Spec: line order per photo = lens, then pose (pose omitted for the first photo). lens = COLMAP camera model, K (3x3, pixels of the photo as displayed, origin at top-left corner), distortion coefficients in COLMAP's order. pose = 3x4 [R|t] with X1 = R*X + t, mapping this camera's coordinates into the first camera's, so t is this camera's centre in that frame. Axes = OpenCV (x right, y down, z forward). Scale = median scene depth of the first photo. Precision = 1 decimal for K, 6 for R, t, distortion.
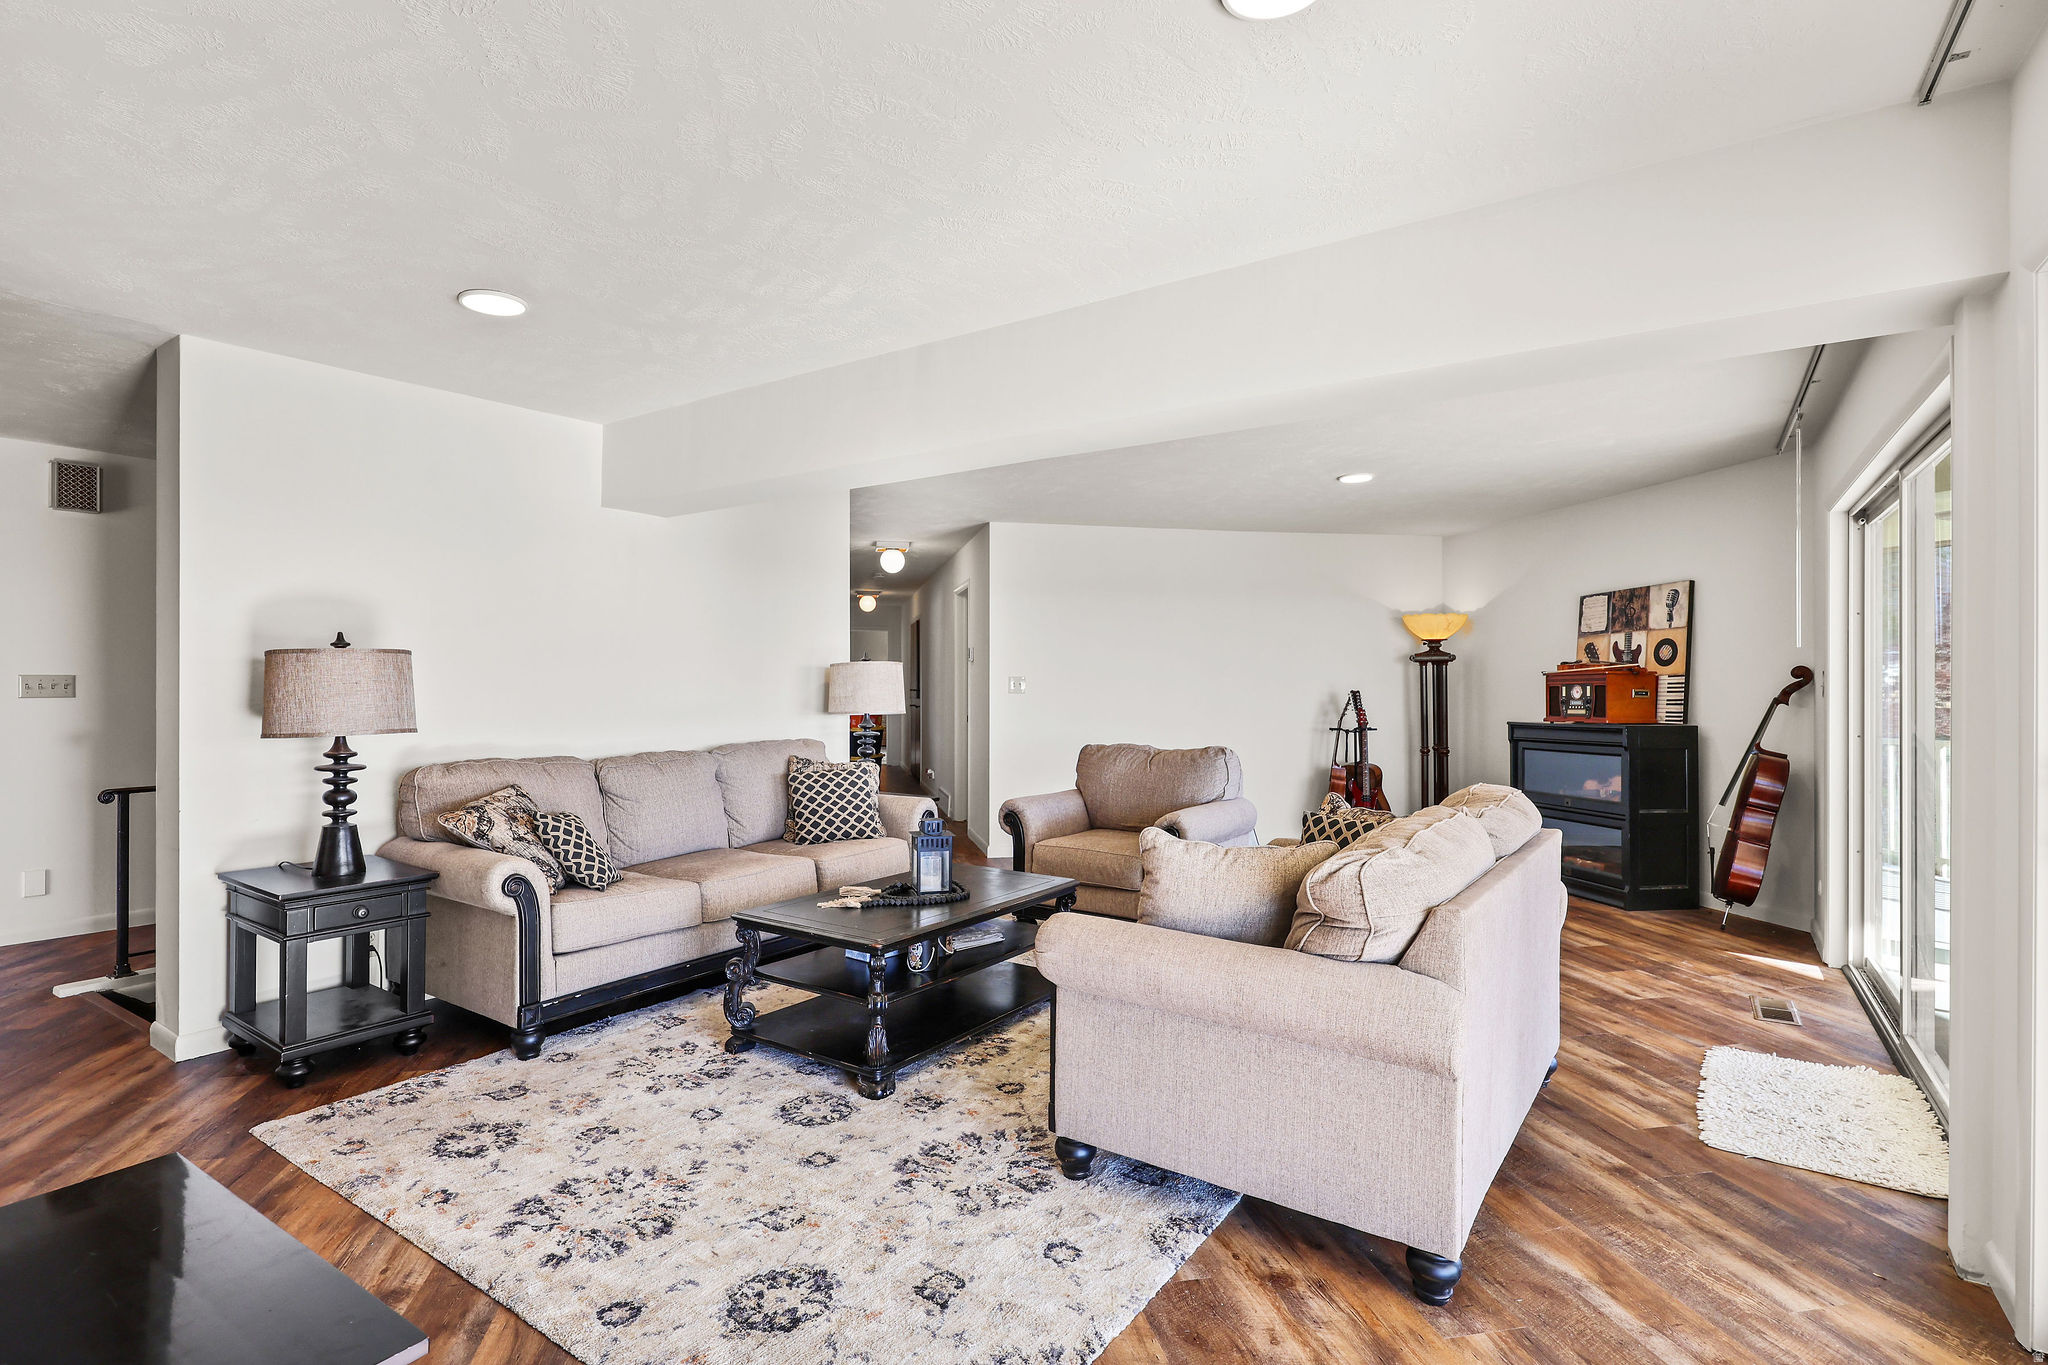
lens RADIAL K [[994.9, 0, 1006.4], [0, 994.9, 683.0], [0, 0, 1]] dist [0.000967, 0.000980]
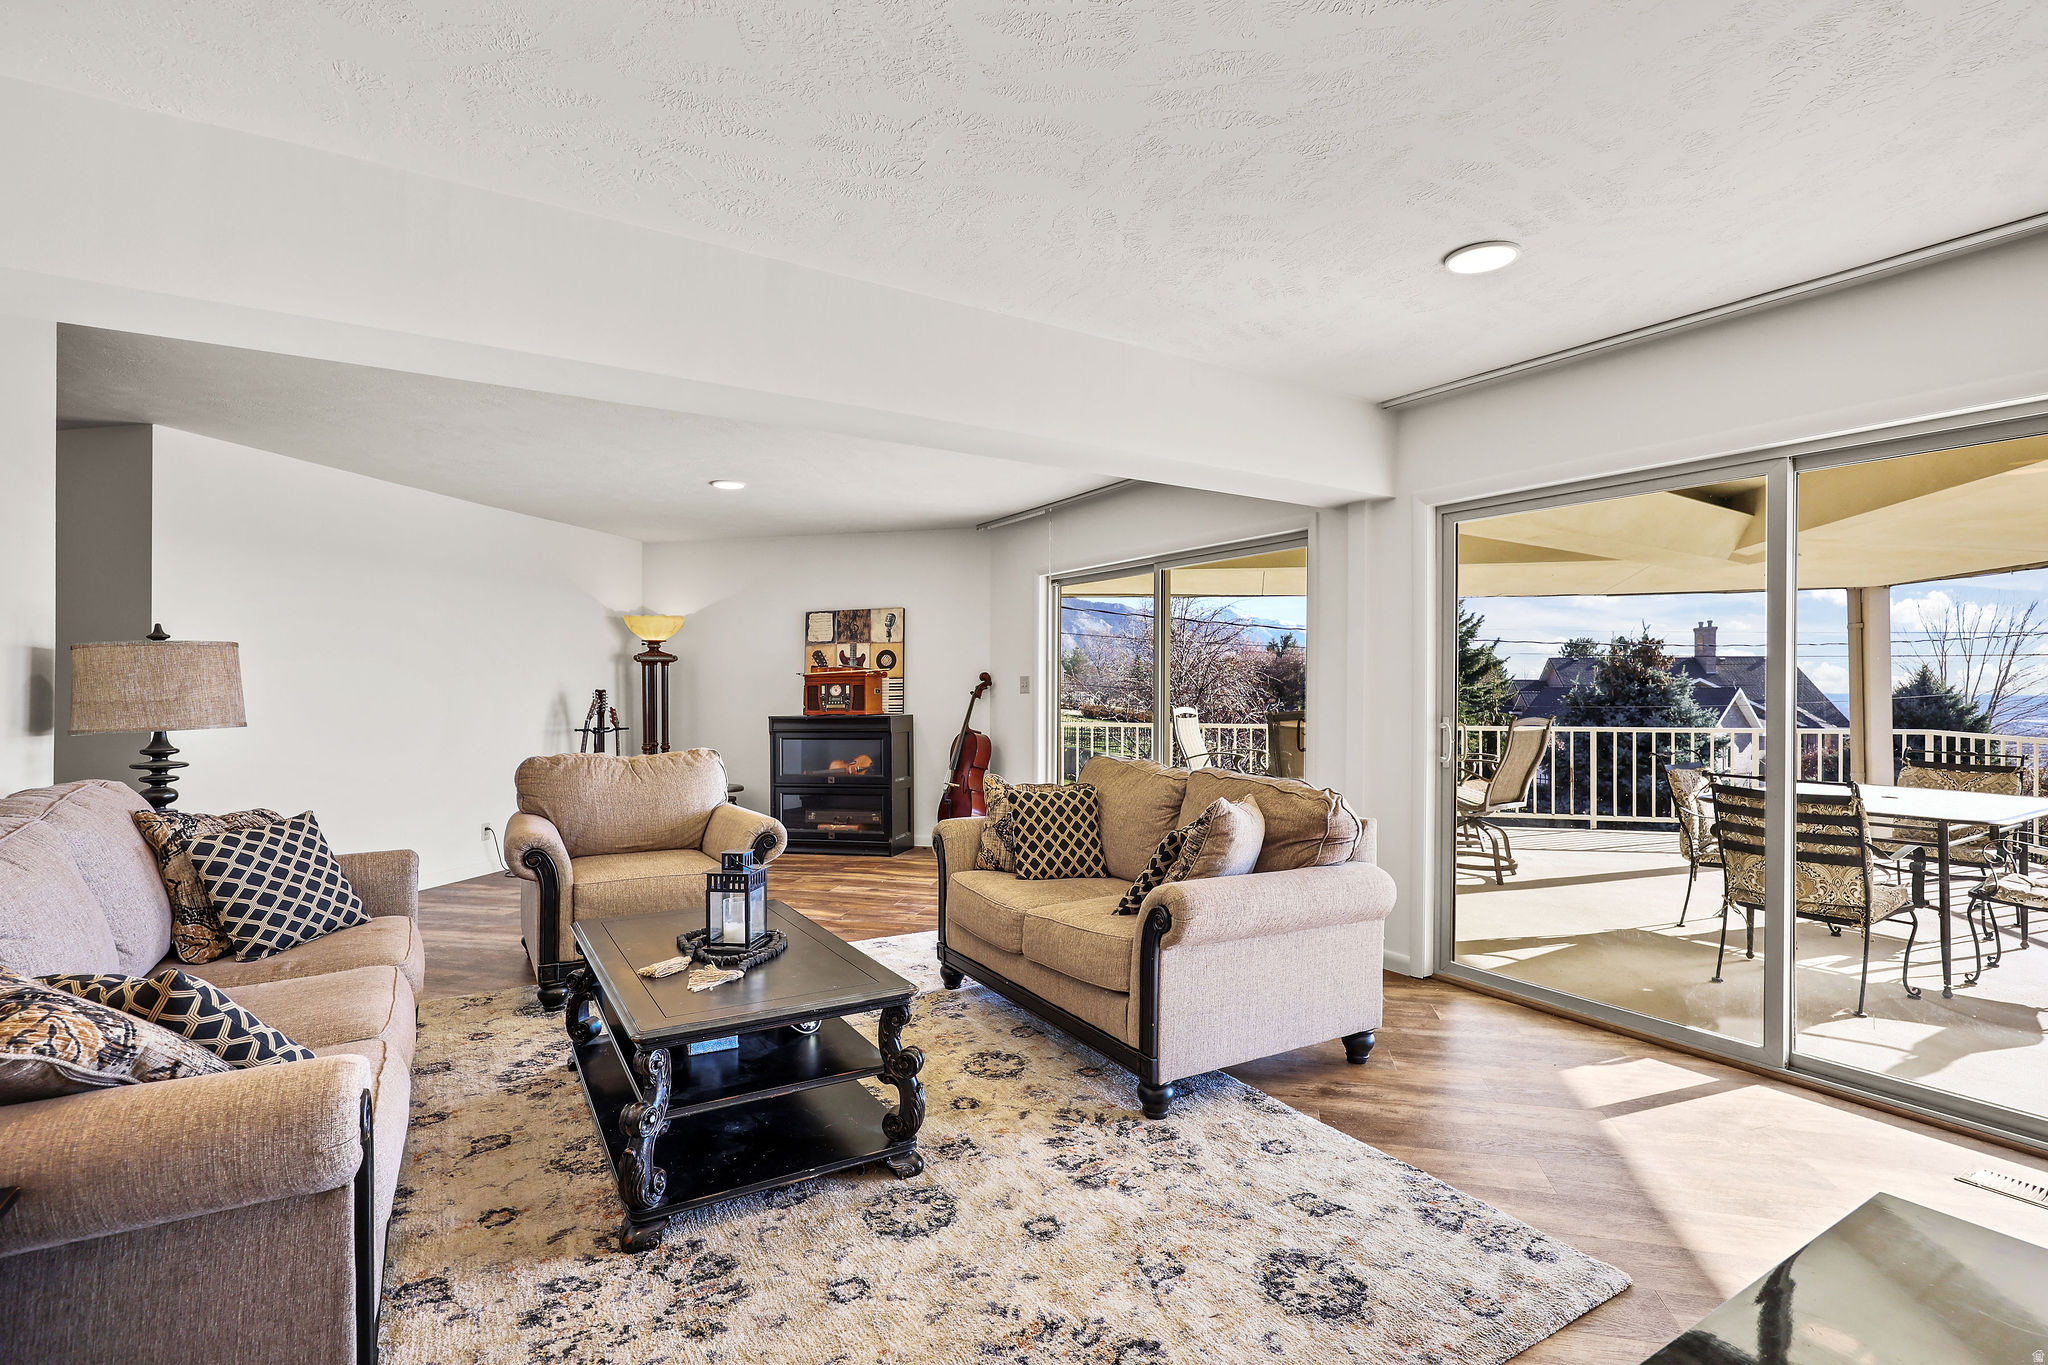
lens RADIAL K [[964.3, 0, 1024.0], [0, 964.3, 682.5], [0, 0, 1]] dist [-0.000122, -0.000153]
pose [[0.406134, 0.004997, 0.913800, -0.442403], [-0.005182, 0.999982, -0.003165, 0.002008], [-0.913799, -0.003450, 0.406152, 0.307109]]
